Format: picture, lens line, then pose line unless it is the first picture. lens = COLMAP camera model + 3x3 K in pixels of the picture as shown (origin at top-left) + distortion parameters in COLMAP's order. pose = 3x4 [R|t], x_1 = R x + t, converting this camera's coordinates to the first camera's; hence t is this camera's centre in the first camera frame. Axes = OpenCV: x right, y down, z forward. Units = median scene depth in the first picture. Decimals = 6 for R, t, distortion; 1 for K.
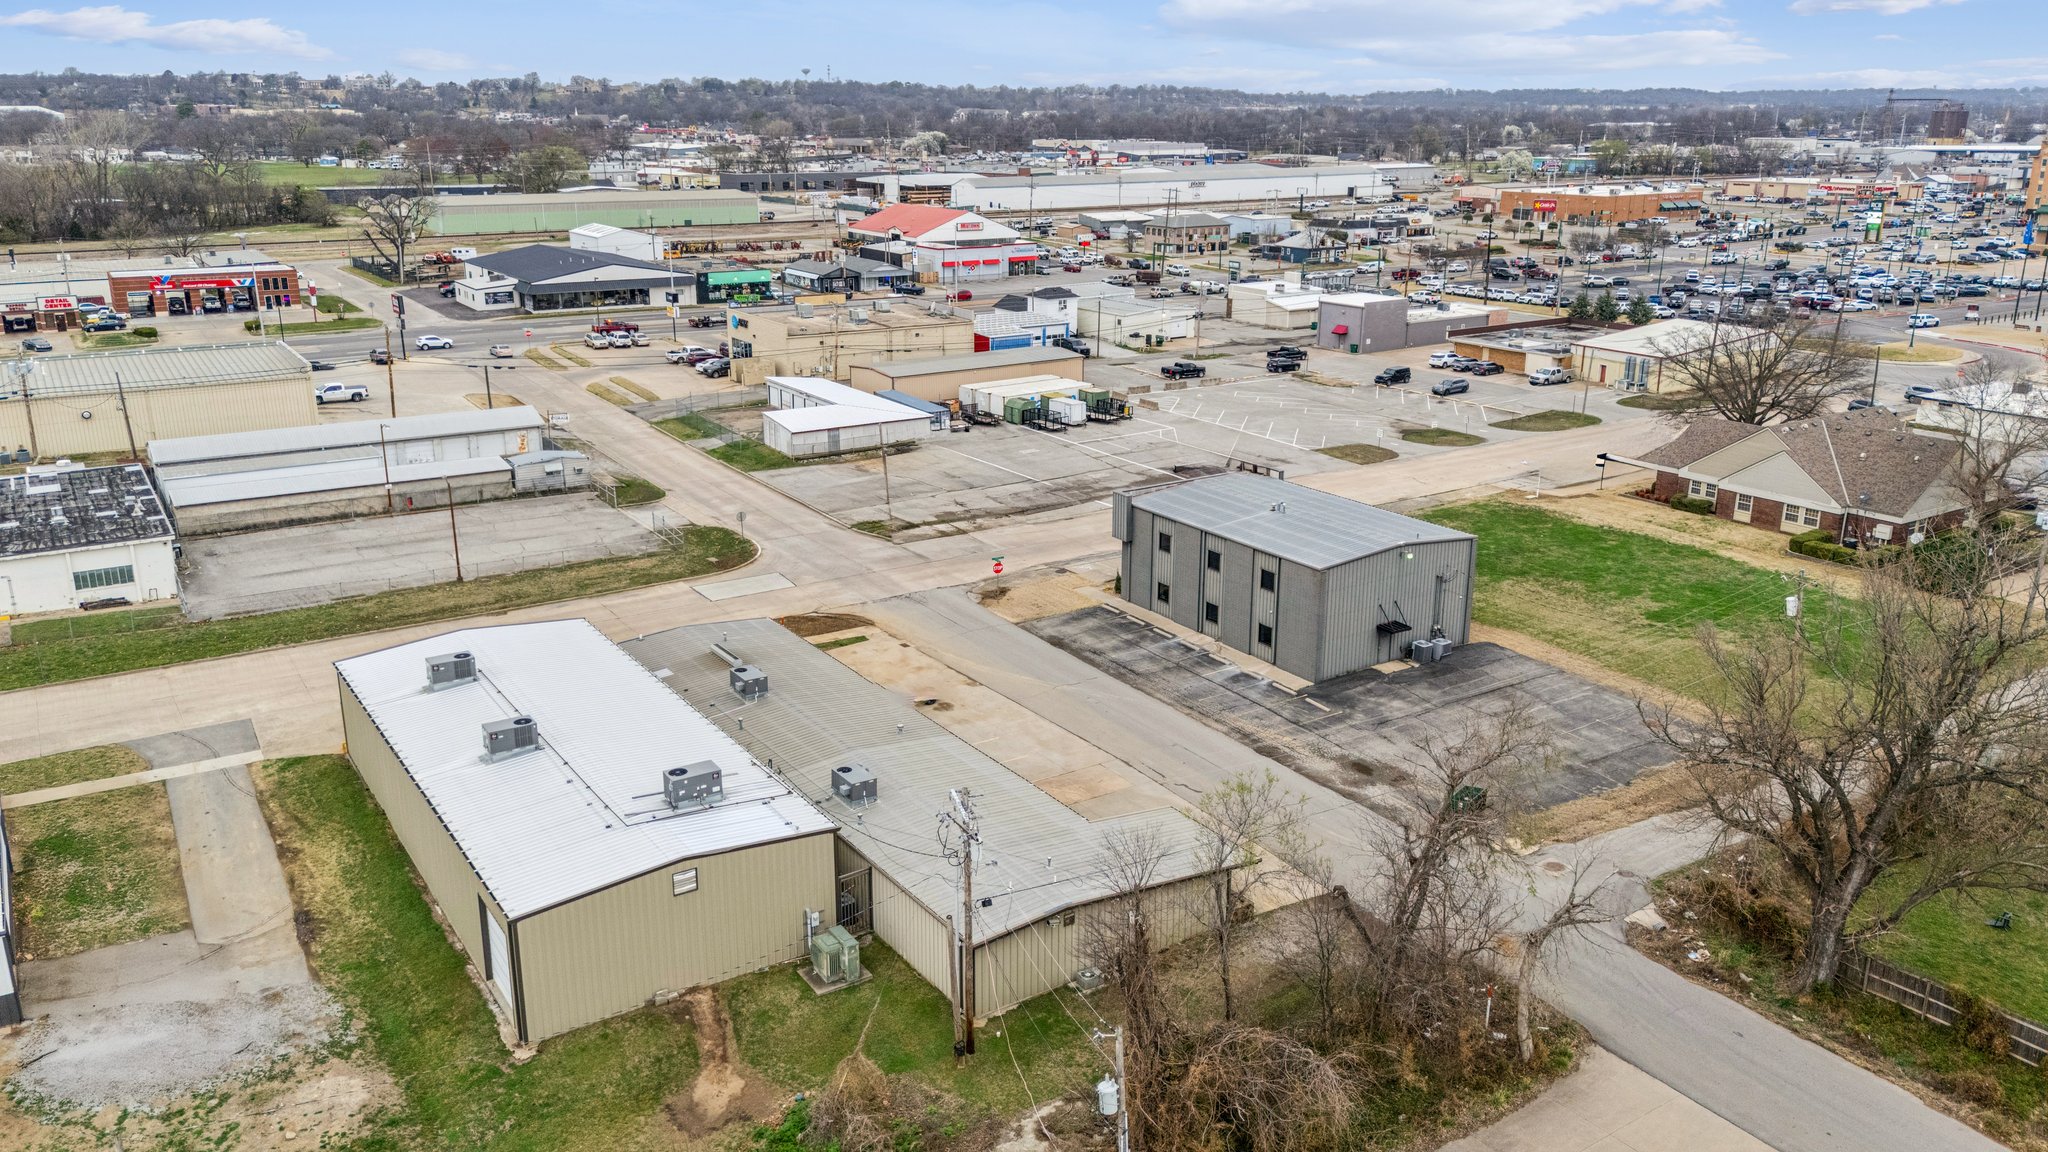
lens RADIAL K [[1532.2, 0, 1023.0], [0, 1532.2, 565.5], [0, 0, 1]] dist [0.106559, -0.107588]
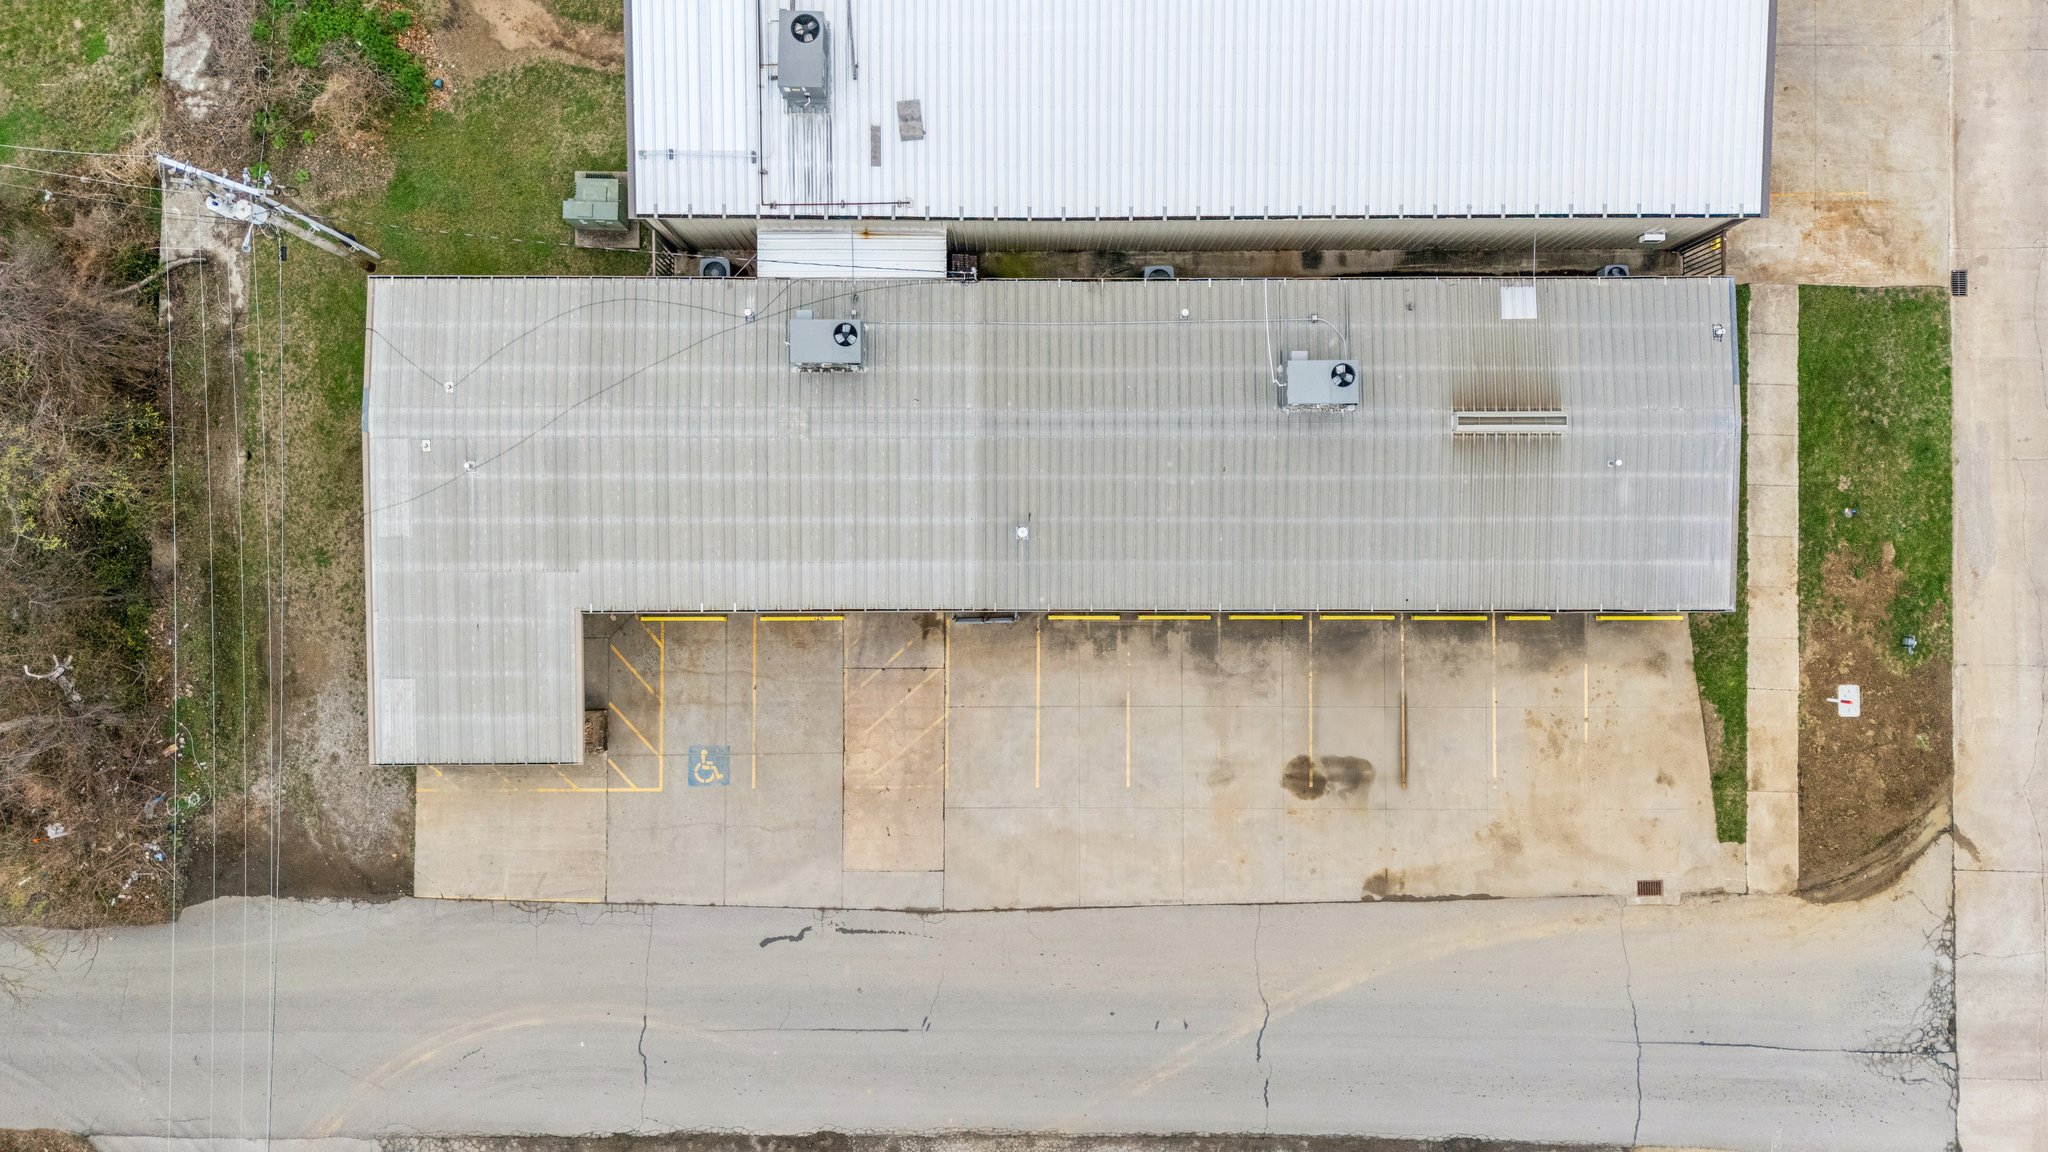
lens RADIAL K [[1543.5, 0, 1033.1], [0, 1543.5, 570.4], [0, 0, 1]] dist [0.080026, -0.071754]
pose [[-0.548890, 0.835358, -0.029934, -0.039552], [-0.250842, -0.130450, 0.959198, -0.360422], [0.797369, 0.534003, 0.281145, 0.654853]]
